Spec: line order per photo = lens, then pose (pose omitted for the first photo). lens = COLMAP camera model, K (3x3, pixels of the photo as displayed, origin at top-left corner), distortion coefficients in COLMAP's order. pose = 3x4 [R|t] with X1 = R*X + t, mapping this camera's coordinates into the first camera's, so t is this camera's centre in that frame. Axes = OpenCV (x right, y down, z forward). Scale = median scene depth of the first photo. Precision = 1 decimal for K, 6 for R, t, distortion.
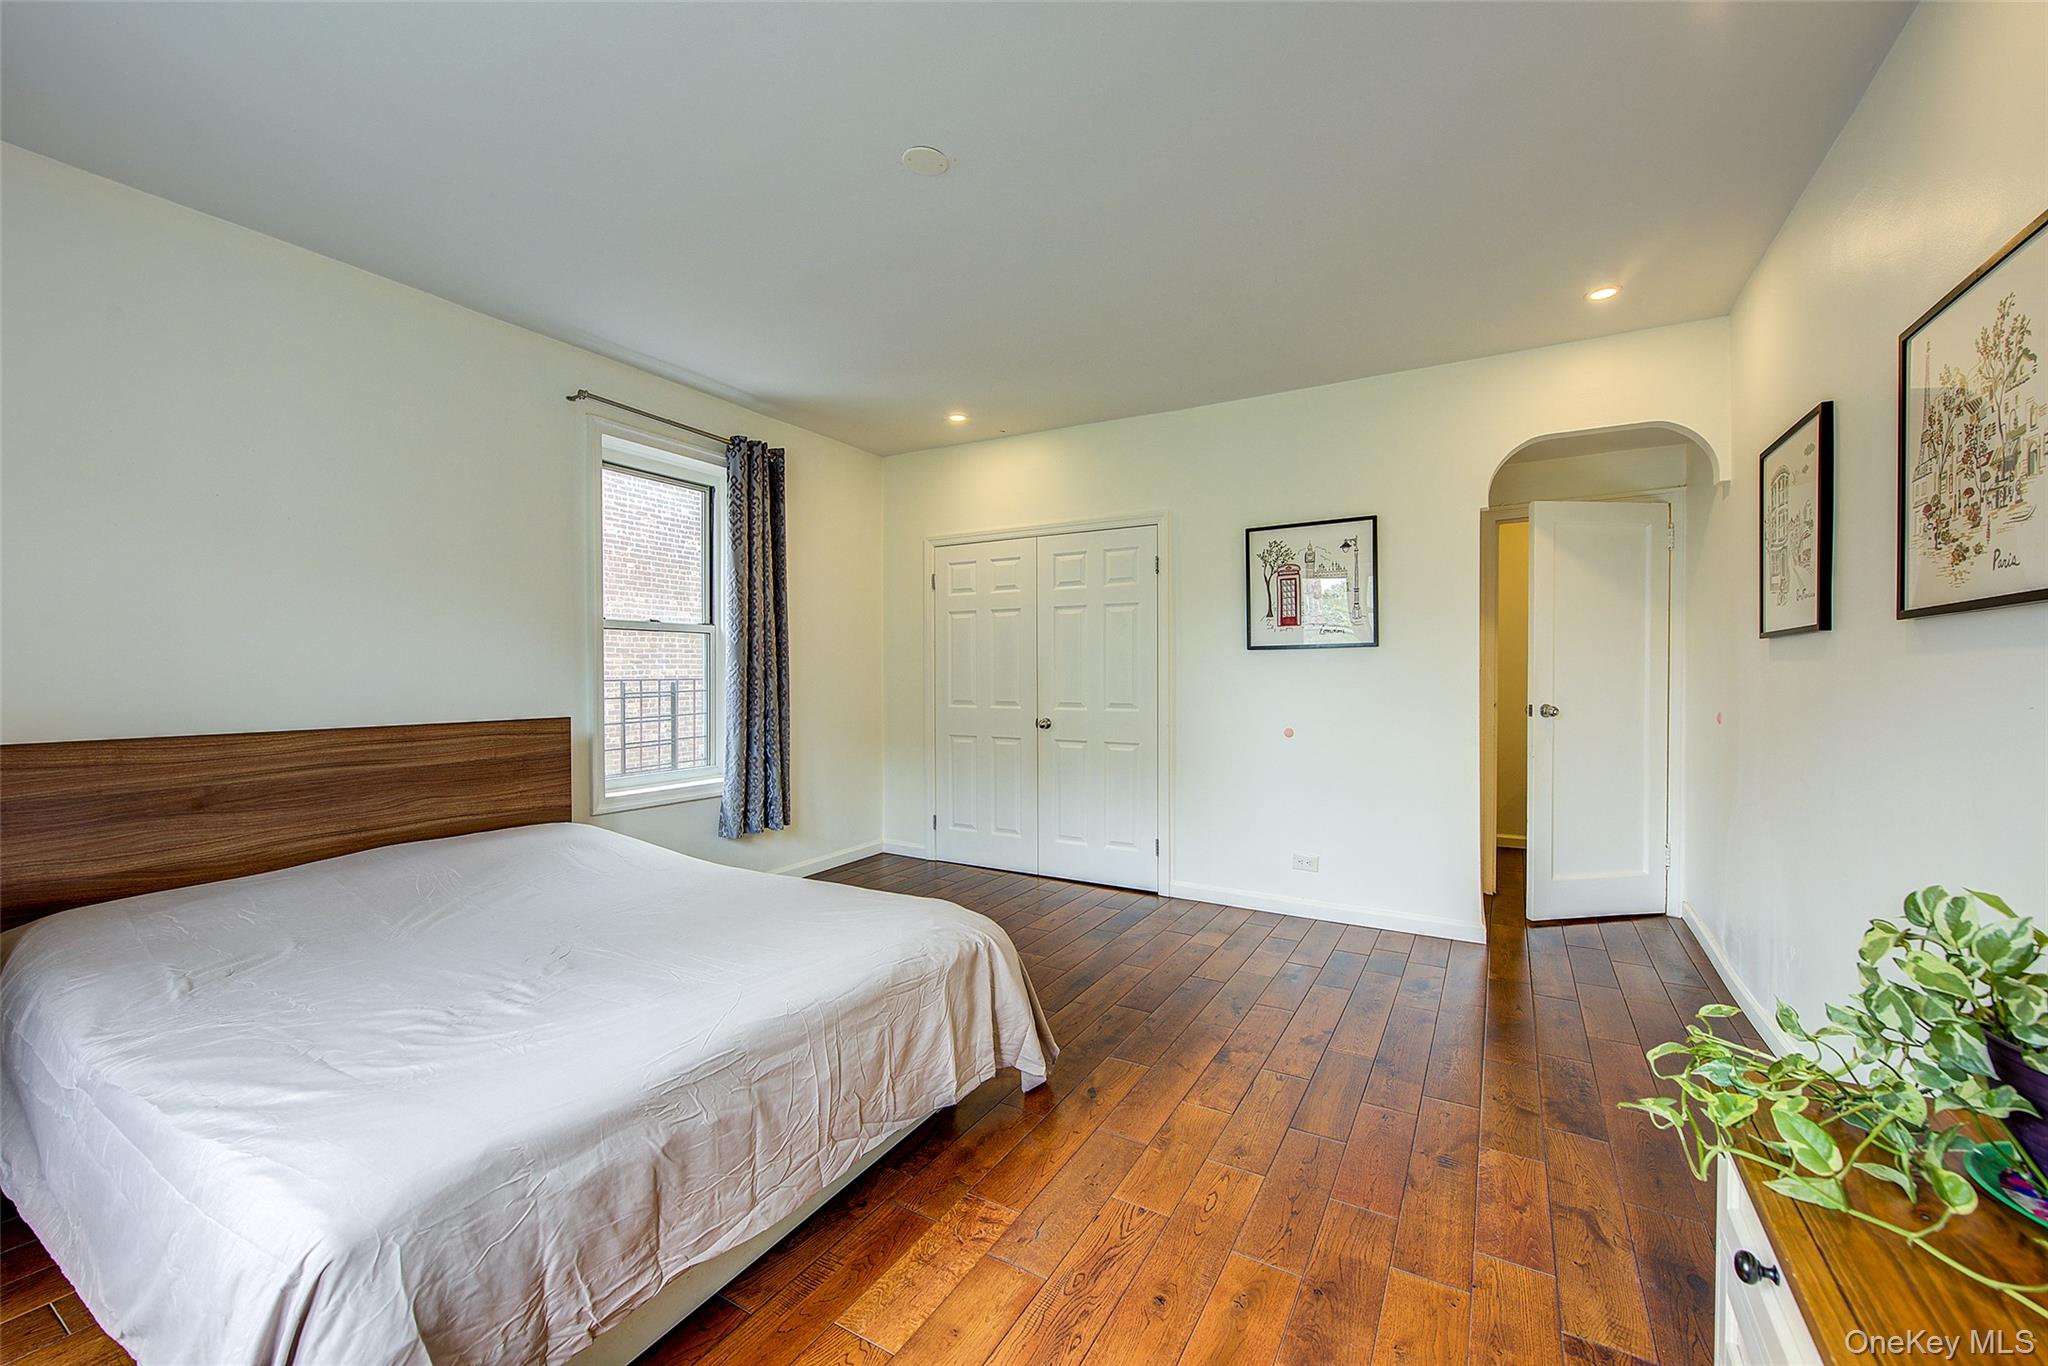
lens RADIAL K [[795.9, 0, 1024.2], [0, 795.9, 679.7], [0, 0, 1]] dist [0.001011, -0.002316]
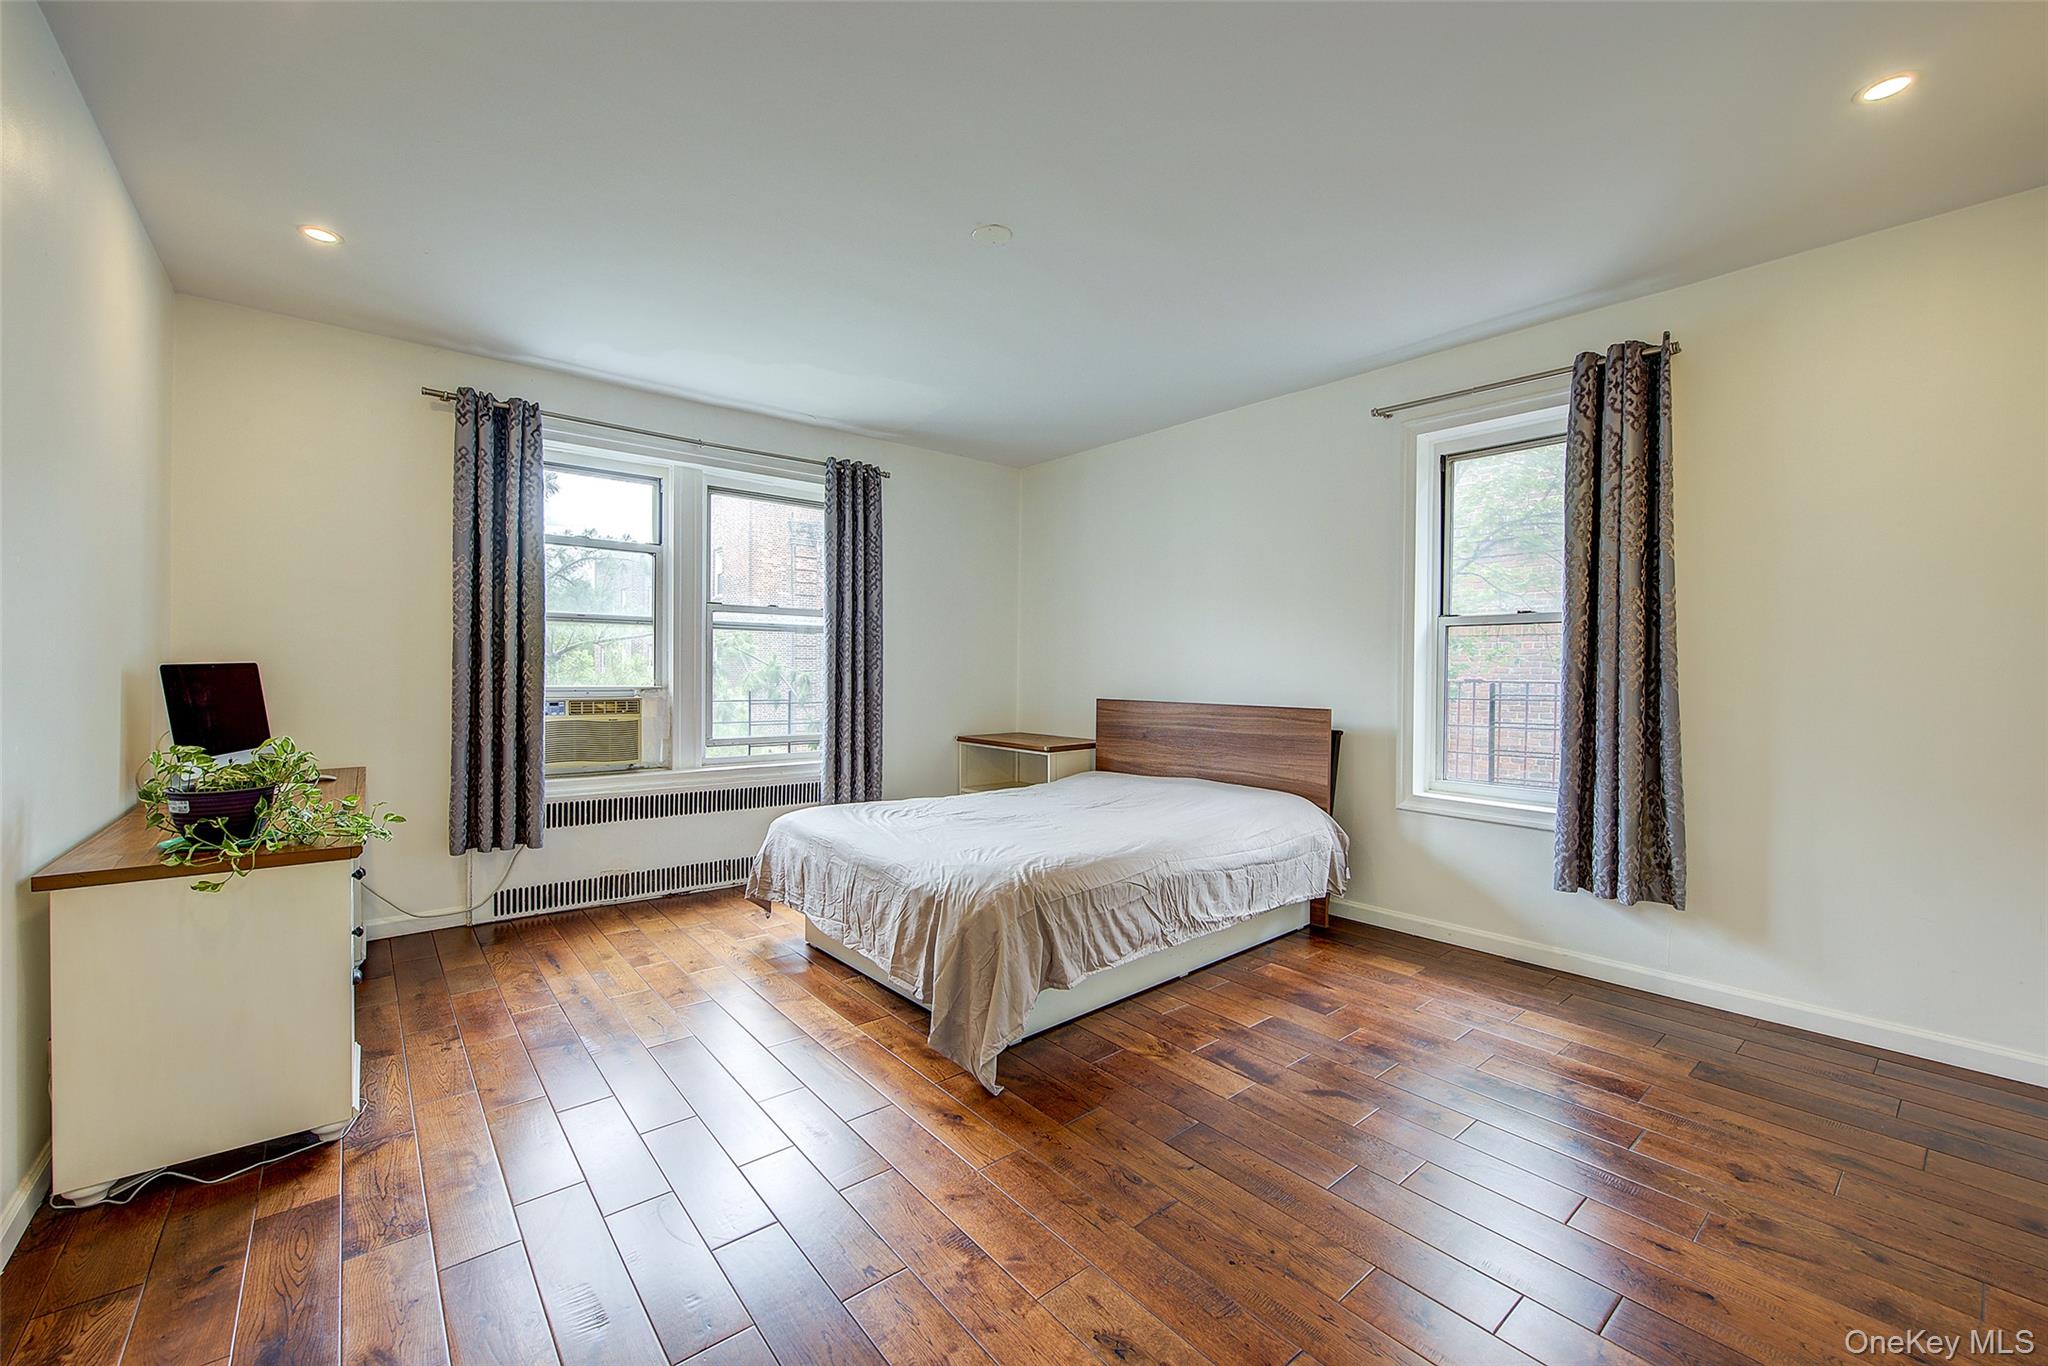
lens RADIAL K [[795.9, 0, 1024.6], [0, 795.9, 665.4], [0, 0, 1]] dist [0.001011, -0.002316]
pose [[-0.328563, -0.005188, -0.944468, 0.769232], [-0.012858, 0.999917, -0.001019, -0.010744], [0.944394, 0.011809, -0.328603, 1.122195]]
